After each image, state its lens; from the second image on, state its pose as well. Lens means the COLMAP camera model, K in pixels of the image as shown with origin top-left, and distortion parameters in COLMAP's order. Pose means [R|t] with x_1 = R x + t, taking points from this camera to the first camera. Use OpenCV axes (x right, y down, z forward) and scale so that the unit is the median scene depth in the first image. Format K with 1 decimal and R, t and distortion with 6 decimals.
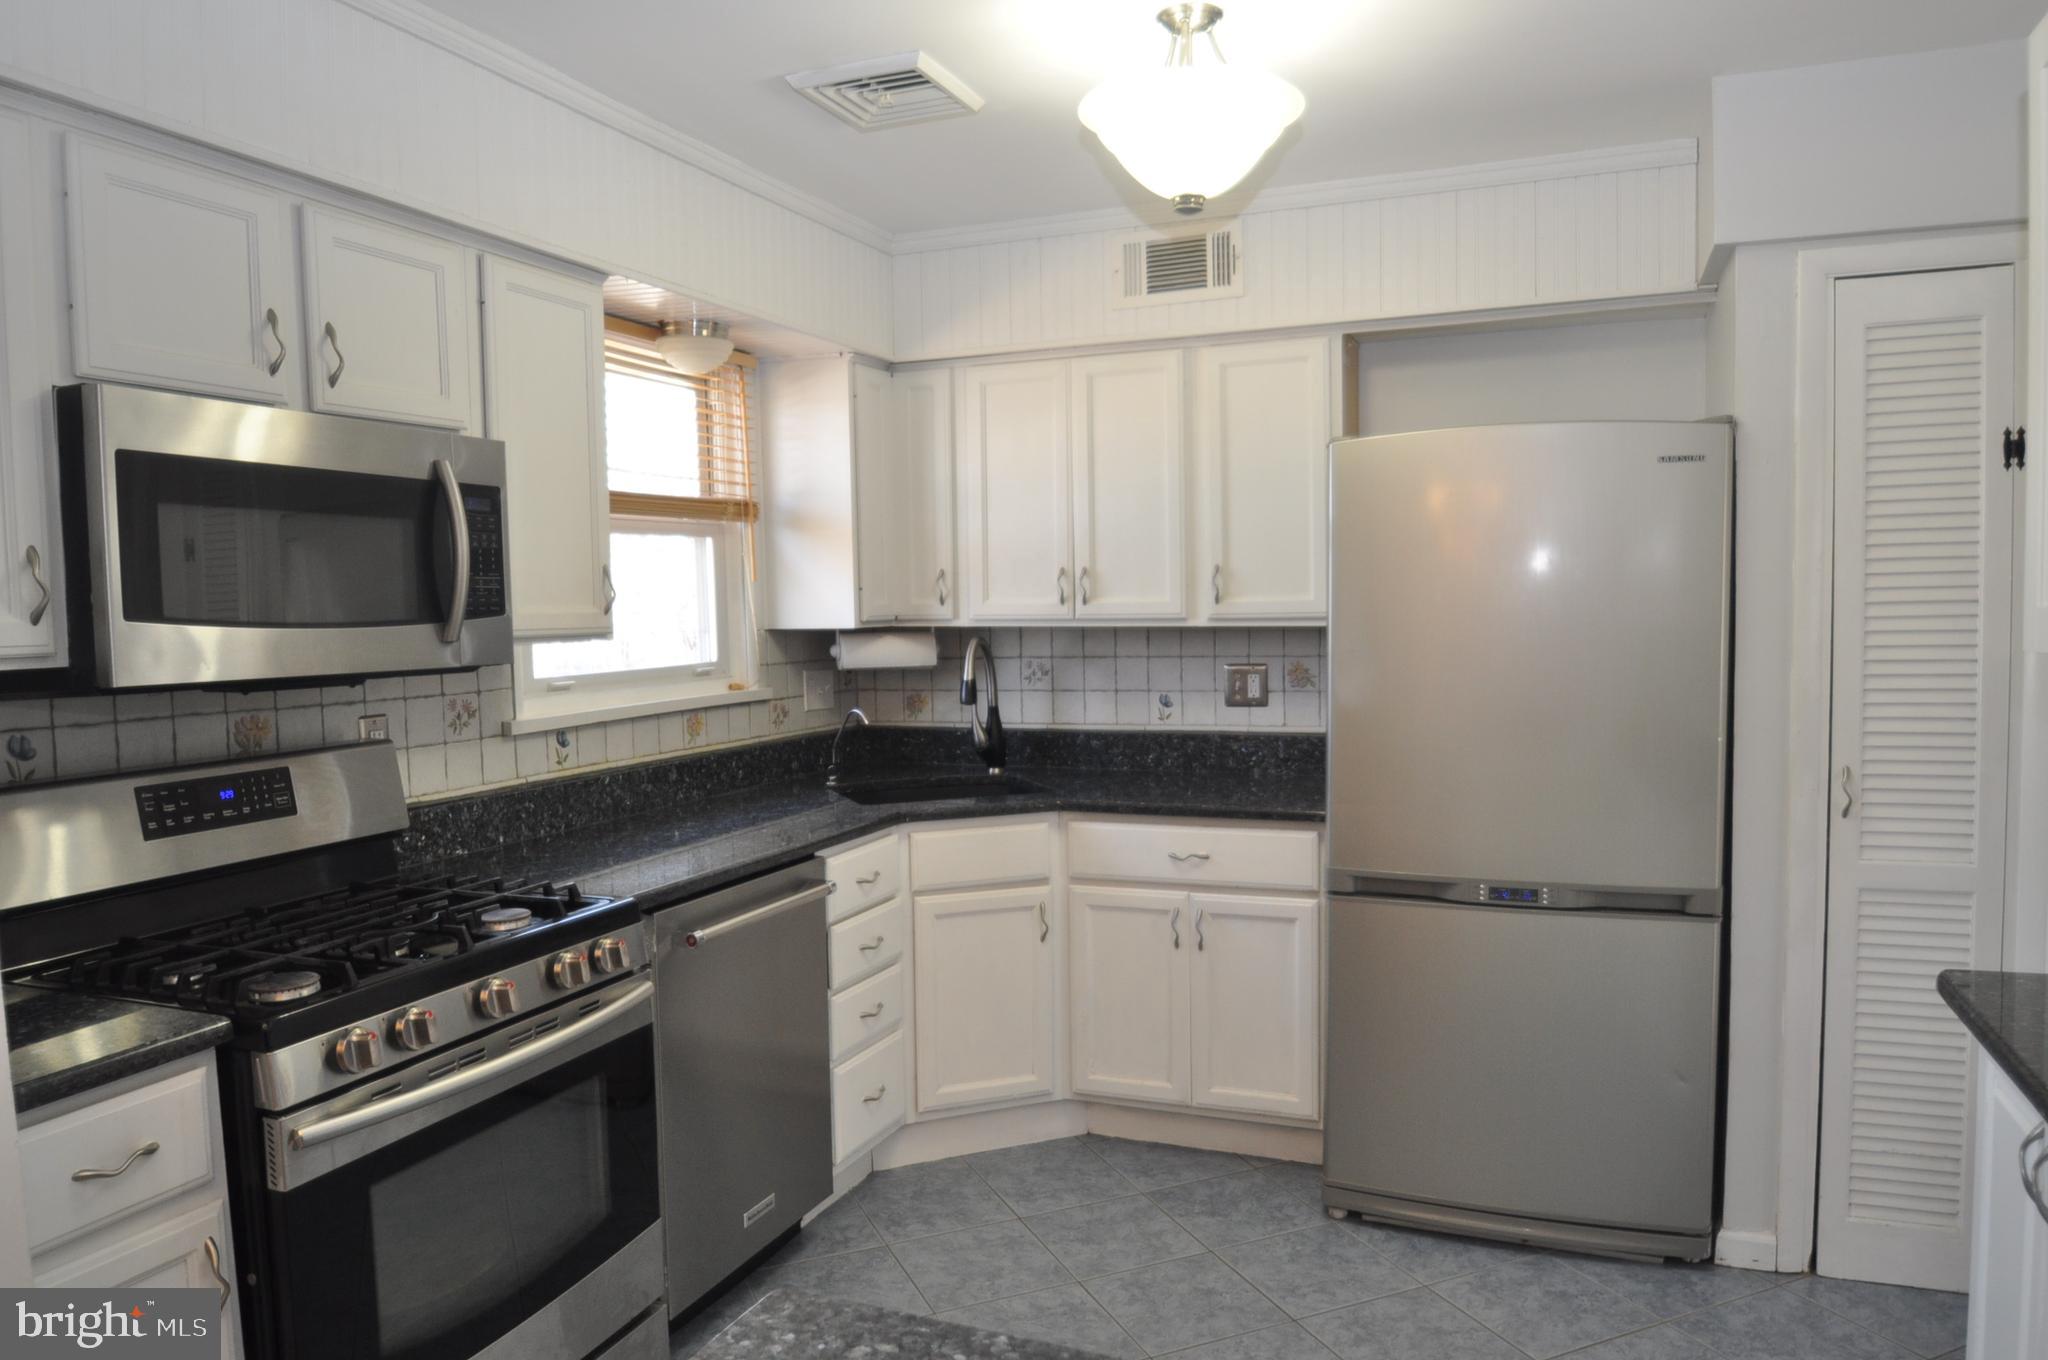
lens RADIAL K [[1412.6, 0, 1029.5], [0, 1412.6, 686.1], [0, 0, 1]] dist [-0.008178, -0.000616]
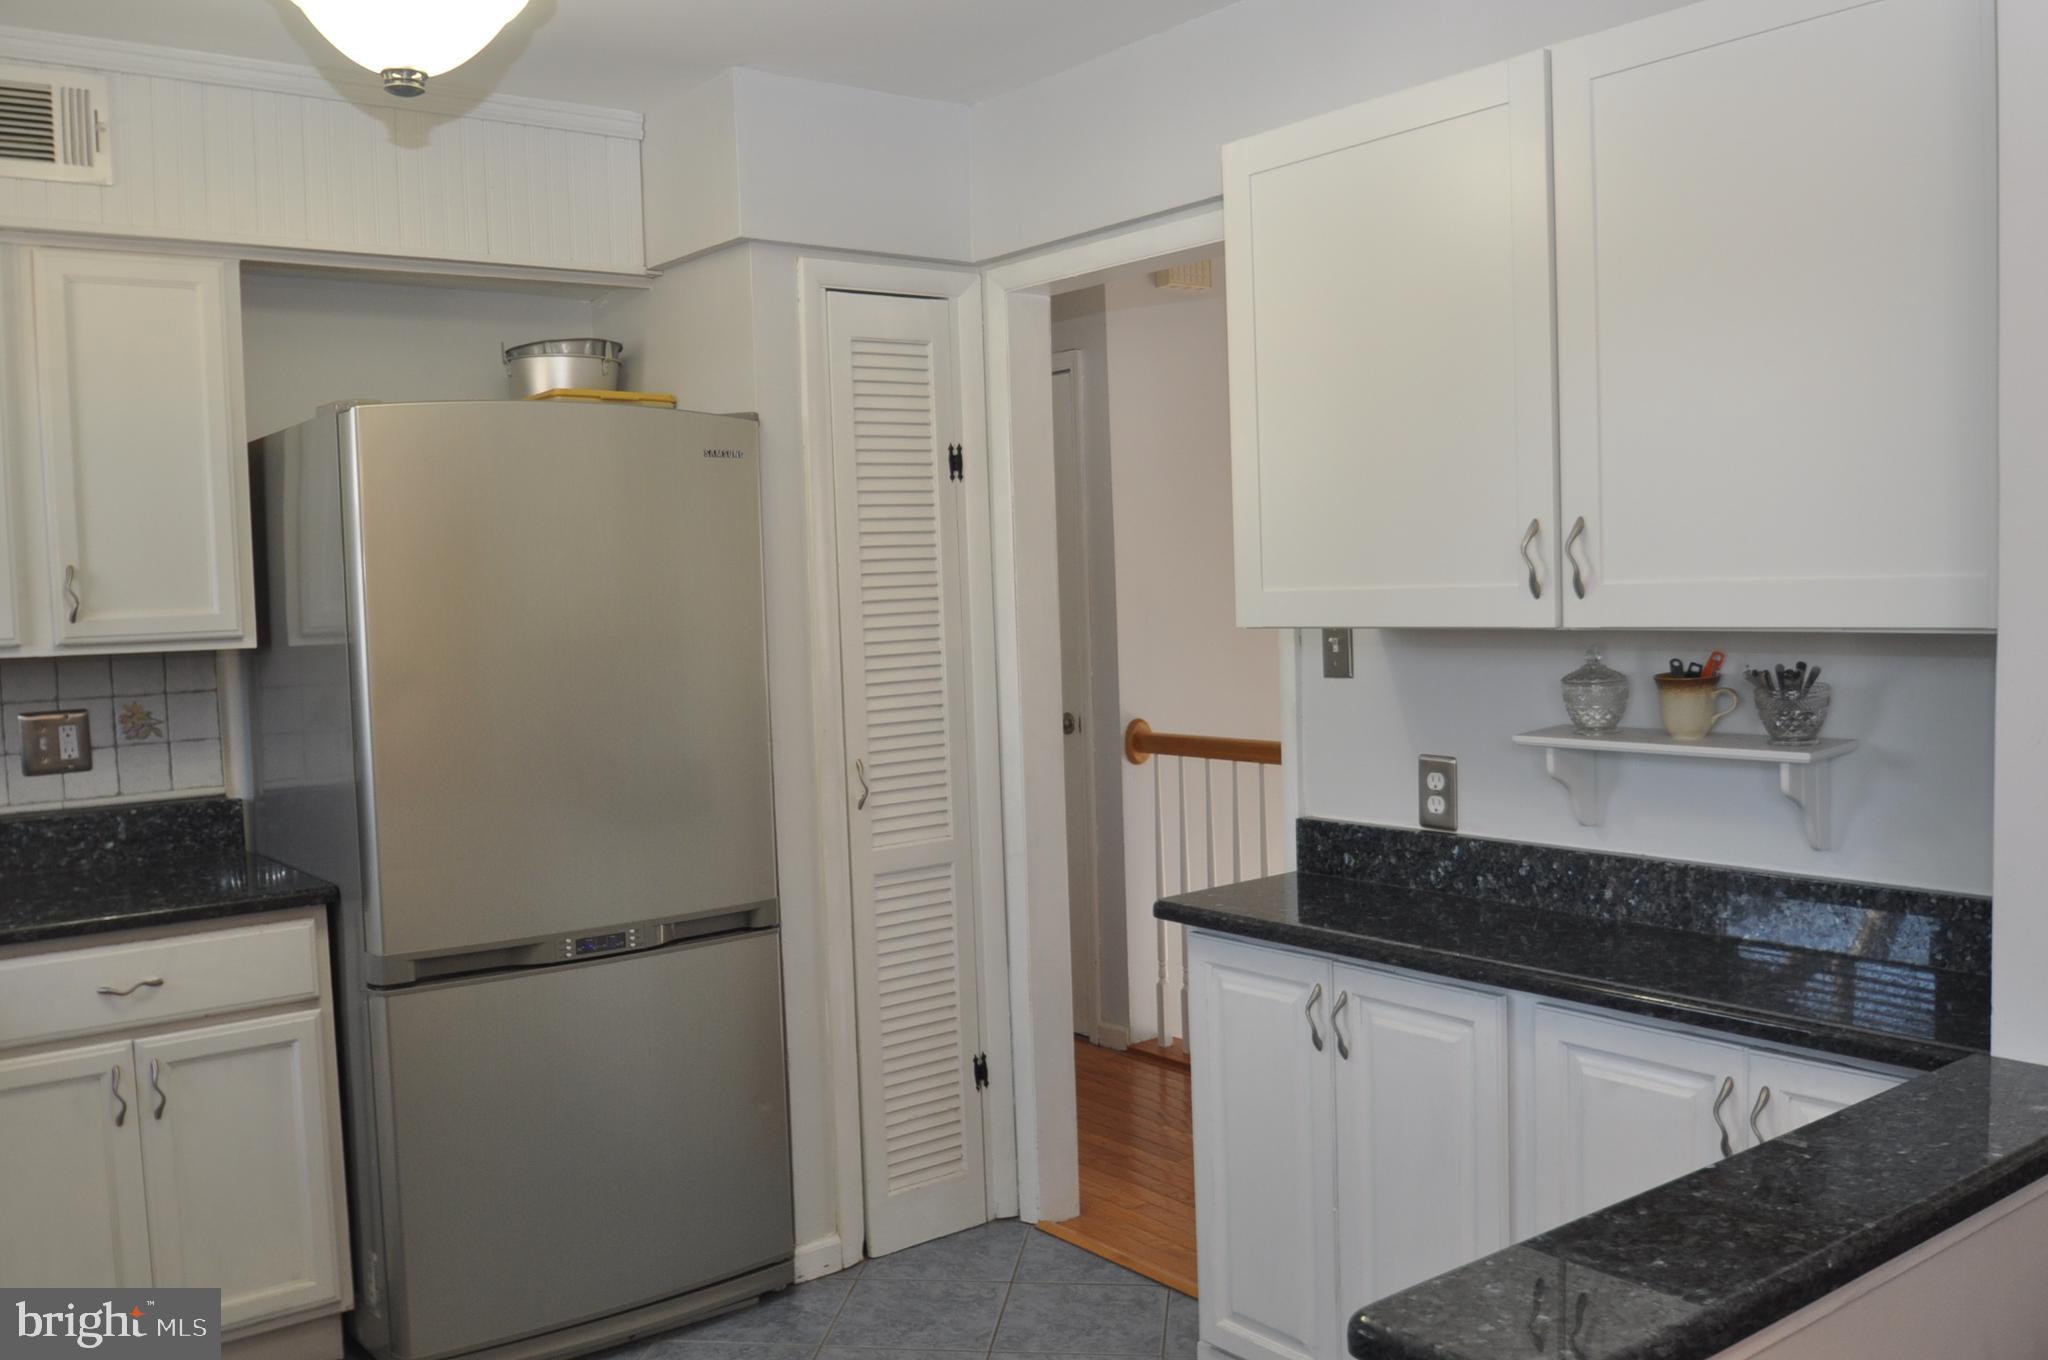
lens RADIAL K [[1808.2, 0, 1026.2], [0, 1808.2, 677.4], [0, 0, 1]] dist [-0.018756, -0.008495]
pose [[0.519647, -0.046548, 0.853112, -0.457121], [0.075862, 0.997085, 0.008195, -0.004532], [-0.851006, 0.060460, 0.521663, 0.185720]]
